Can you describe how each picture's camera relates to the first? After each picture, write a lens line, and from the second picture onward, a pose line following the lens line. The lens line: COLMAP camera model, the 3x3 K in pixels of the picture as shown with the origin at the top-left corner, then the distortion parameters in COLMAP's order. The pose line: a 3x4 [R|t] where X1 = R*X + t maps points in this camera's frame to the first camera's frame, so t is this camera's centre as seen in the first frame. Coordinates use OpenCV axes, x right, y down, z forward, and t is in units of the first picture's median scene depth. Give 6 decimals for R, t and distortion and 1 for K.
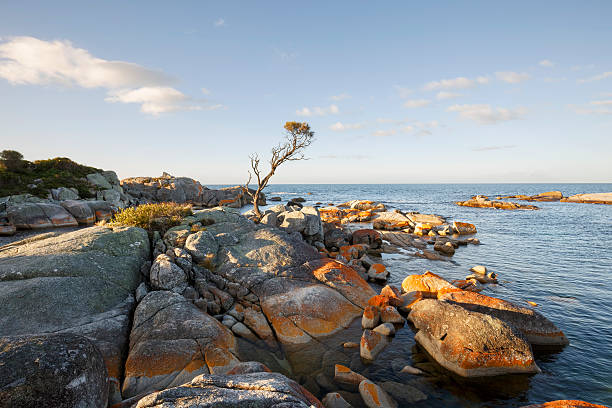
lens RADIAL K [[263.2, 0, 306.2], [0, 263.2, 211.9], [0, 0, 1]] dist [0.002162, -0.005156]
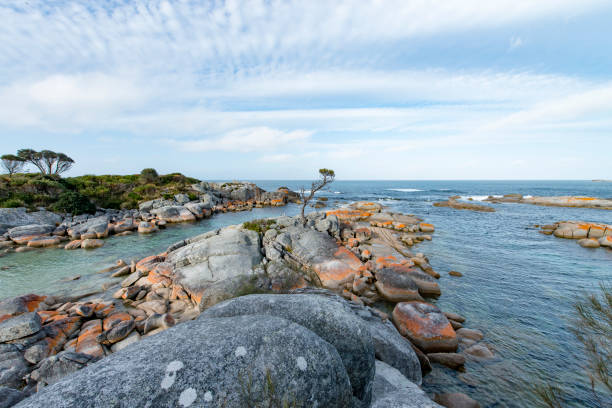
lens RADIAL K [[215.5, 0, 306.0], [0, 215.5, 204.0], [0, 0, 1]] dist [0.013616, -0.000075]
pose [[0.995691, 0.009488, -0.092244, -0.043376], [-0.005378, 0.998986, 0.044708, -0.241829], [0.092575, -0.044020, 0.994732, -0.717671]]
